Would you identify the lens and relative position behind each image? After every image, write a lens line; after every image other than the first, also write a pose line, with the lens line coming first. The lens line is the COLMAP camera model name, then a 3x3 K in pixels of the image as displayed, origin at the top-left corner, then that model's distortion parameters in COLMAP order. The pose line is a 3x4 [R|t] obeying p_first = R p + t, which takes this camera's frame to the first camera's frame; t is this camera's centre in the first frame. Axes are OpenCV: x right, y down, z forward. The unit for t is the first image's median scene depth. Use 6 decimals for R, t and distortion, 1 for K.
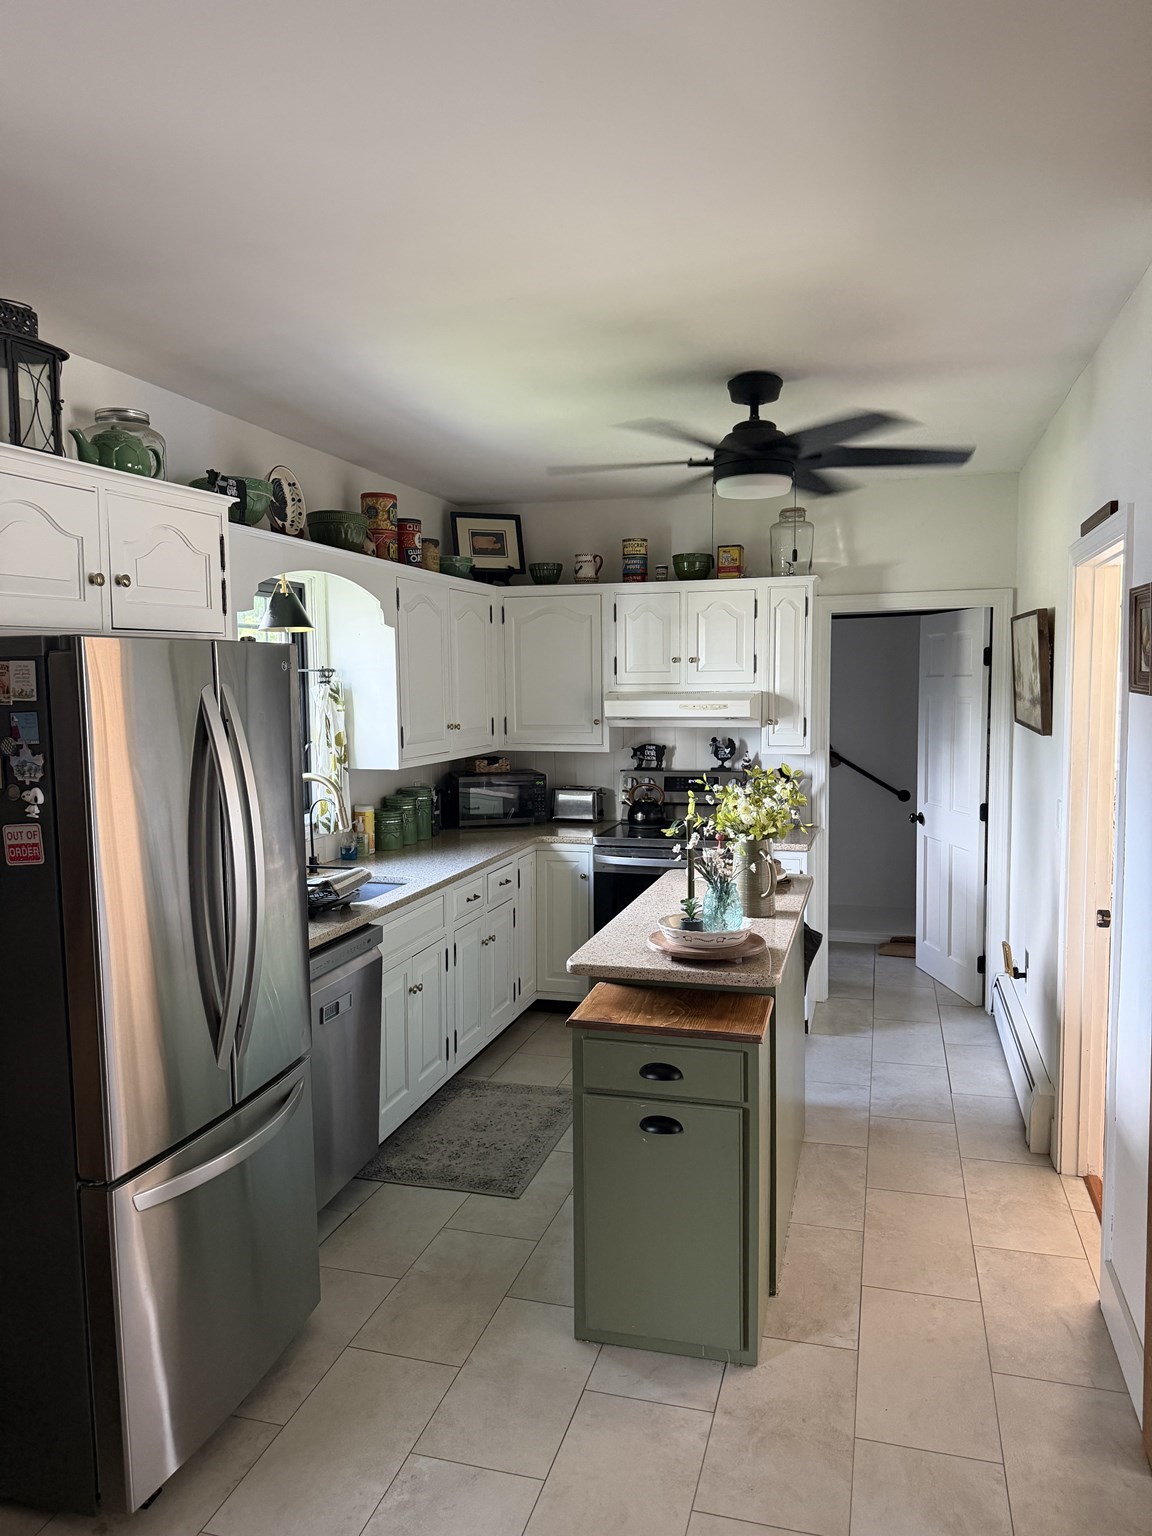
lens RADIAL K [[1082.4, 0, 588.6], [0, 1082.4, 771.9], [0, 0, 1]] dist [0.119523, -0.216503]
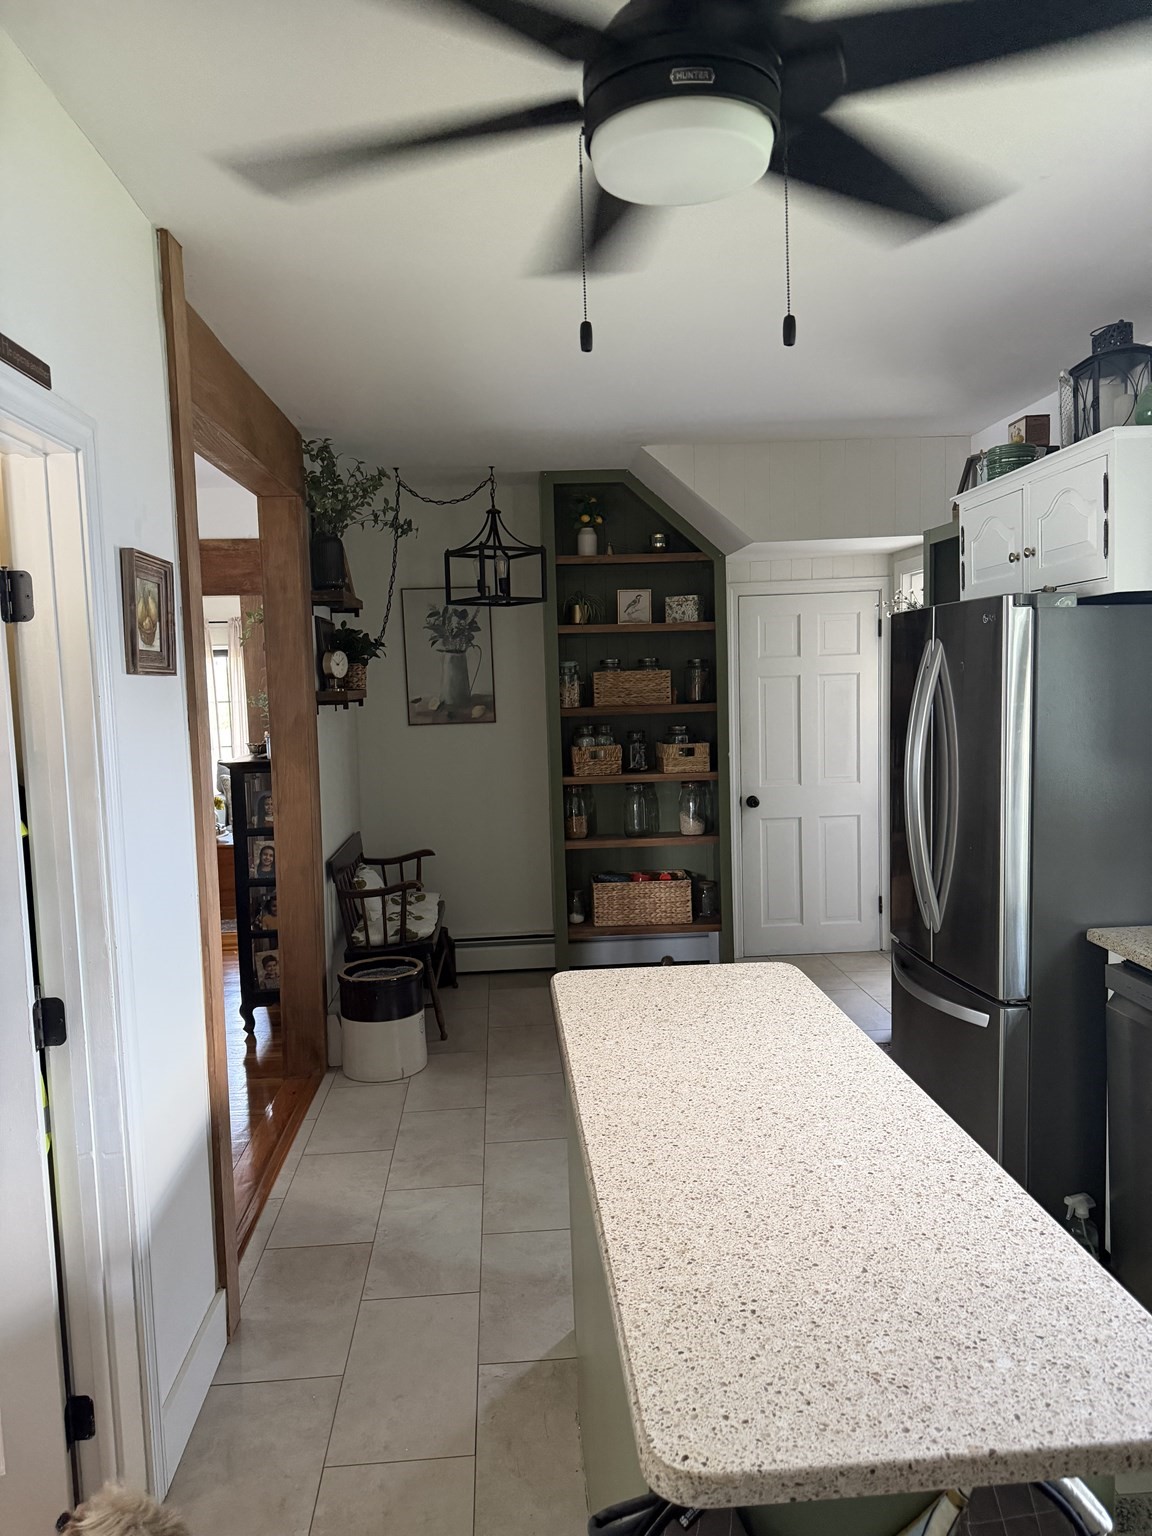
lens RADIAL K [[1082.4, 0, 588.6], [0, 1082.4, 771.9], [0, 0, 1]] dist [0.119523, -0.216503]
pose [[-0.938027, 0.070622, -0.339291, 0.301012], [0.005920, 0.982139, 0.188061, -0.101904], [0.346512, 0.174398, -0.921691, 1.240931]]
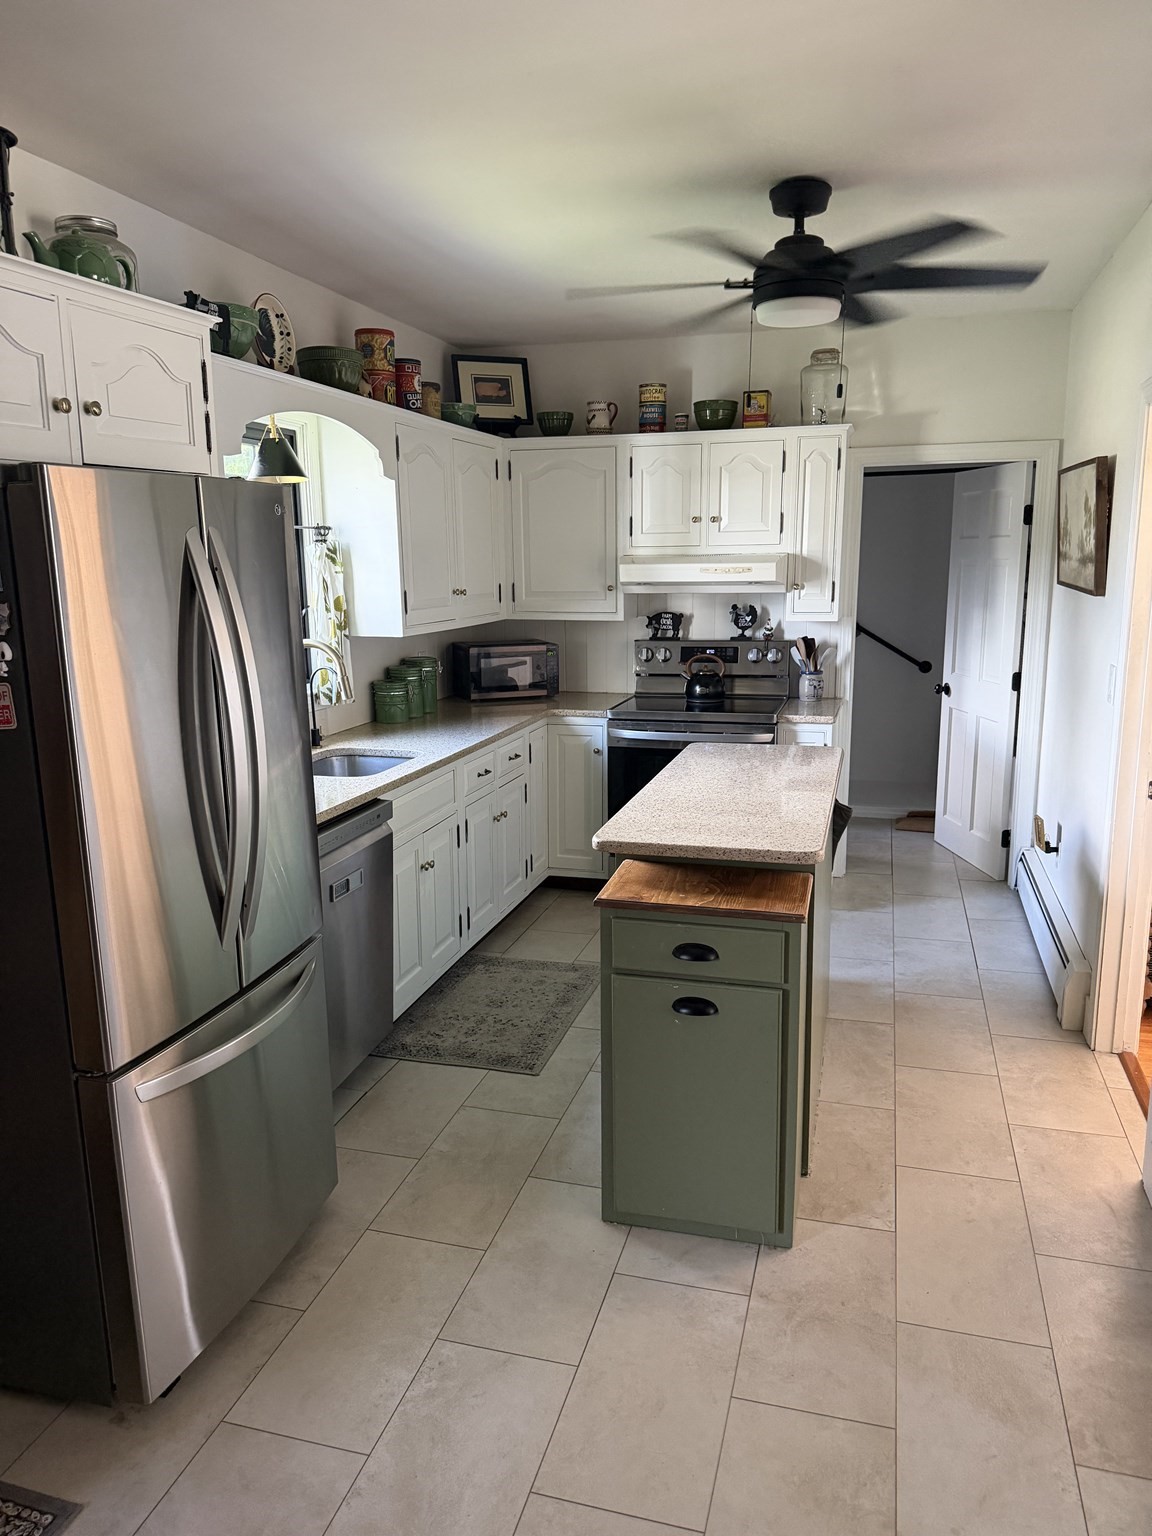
lens RADIAL K [[1077.6, 0, 592.7], [0, 1077.6, 774.4], [0, 0, 1]] dist [0.159021, -0.360255]
pose [[0.999982, -0.001438, 0.005773, -0.018599], [0.000769, 0.993461, 0.114167, 0.010318], [-0.005899, -0.114160, 0.993445, 0.060110]]
